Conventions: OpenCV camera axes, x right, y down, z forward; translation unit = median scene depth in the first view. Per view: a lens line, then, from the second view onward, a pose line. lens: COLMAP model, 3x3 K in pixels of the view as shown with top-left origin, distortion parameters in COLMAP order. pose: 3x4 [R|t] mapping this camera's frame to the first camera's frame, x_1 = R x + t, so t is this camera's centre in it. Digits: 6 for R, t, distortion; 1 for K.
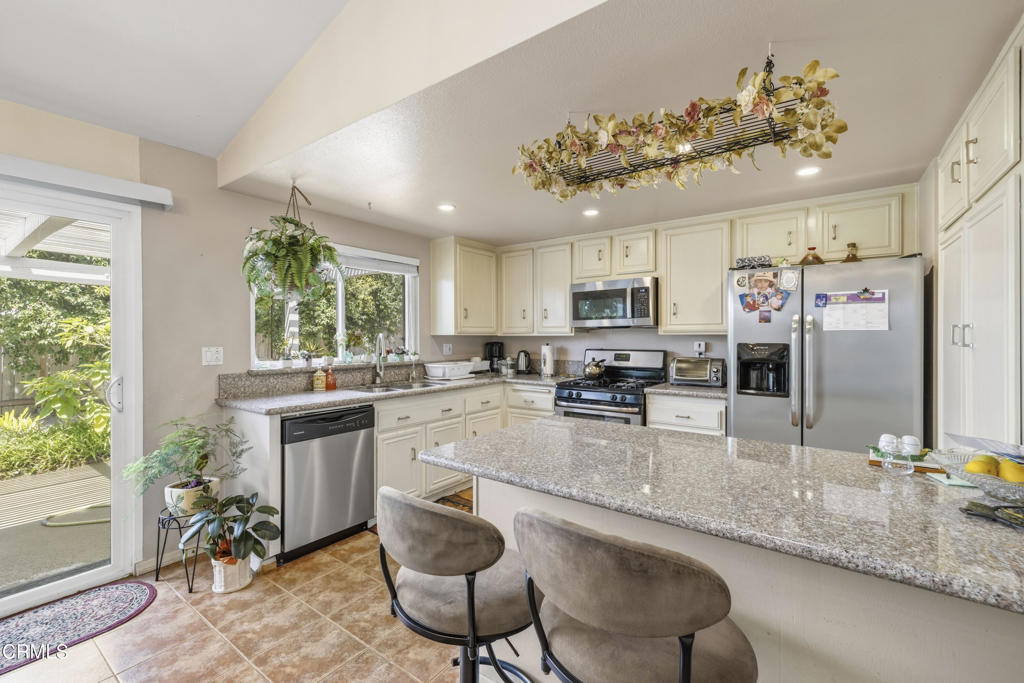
lens RADIAL K [[436.8, 0, 516.1], [0, 436.8, 338.3], [0, 0, 1]] dist [0.001432, 0.000029]
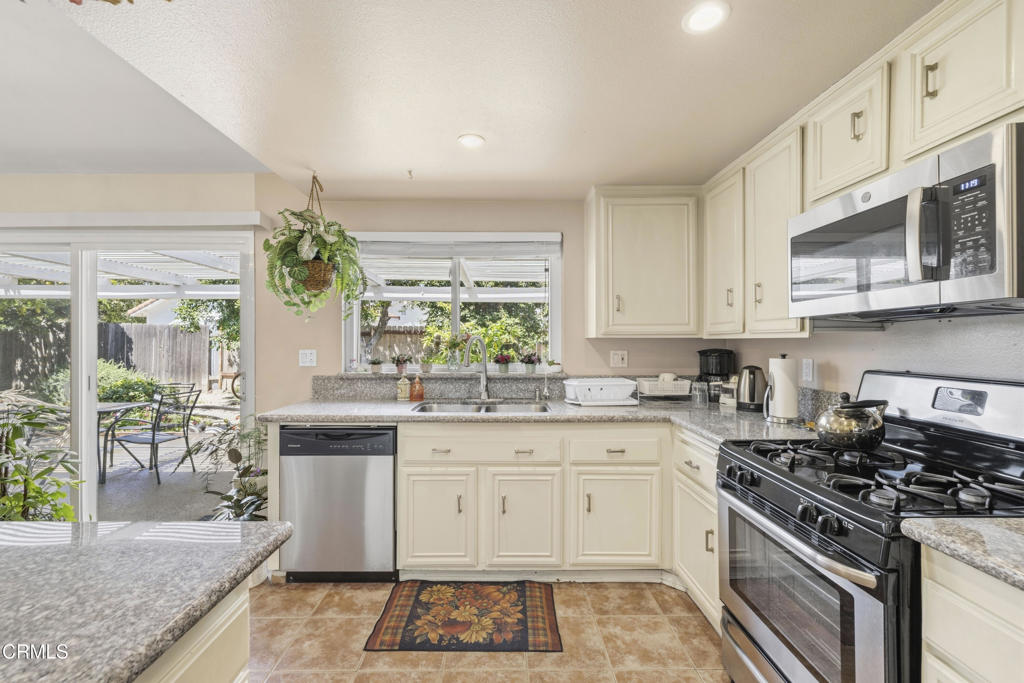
lens RADIAL K [[436.8, 0, 510.2], [0, 436.8, 342.4], [0, 0, 1]] dist [0.001432, 0.000029]
pose [[0.590340, 0.003104, -0.807149, 0.317862], [-0.003426, 0.999993, 0.001340, -0.000587], [0.807148, 0.001974, 0.590346, 0.525523]]
